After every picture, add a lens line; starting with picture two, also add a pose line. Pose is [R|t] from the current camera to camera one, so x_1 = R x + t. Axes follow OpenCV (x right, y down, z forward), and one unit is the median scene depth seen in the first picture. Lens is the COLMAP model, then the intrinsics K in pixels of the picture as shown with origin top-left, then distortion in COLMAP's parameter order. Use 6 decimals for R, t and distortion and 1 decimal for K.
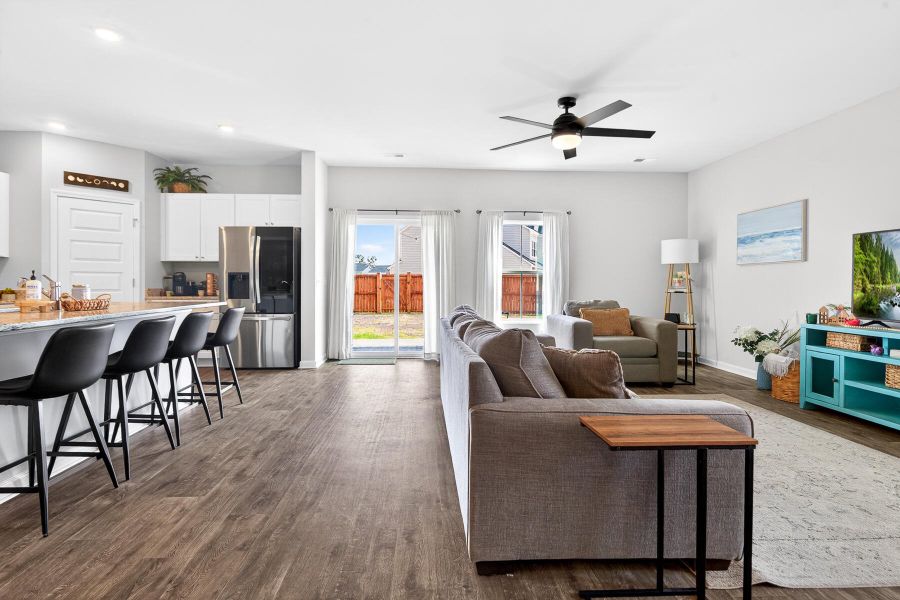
lens RADIAL K [[427.9, 0, 435.9], [0, 427.9, 285.8], [0, 0, 1]] dist [-0.005014, 0.000896]
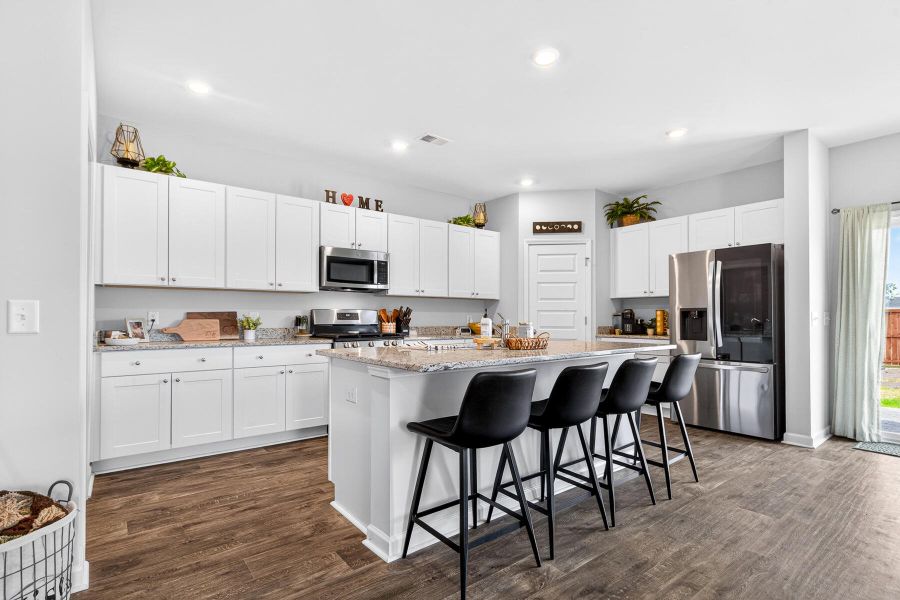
lens RADIAL K [[438.1, 0, 450.4], [0, 438.1, 316.8], [0, 0, 1]] dist [0.000502, -0.001204]
pose [[0.589360, -0.007814, -0.807833, -0.058770], [-0.005351, 0.999894, -0.013576, -0.000441], [0.807853, 0.012324, 0.589256, 0.132311]]
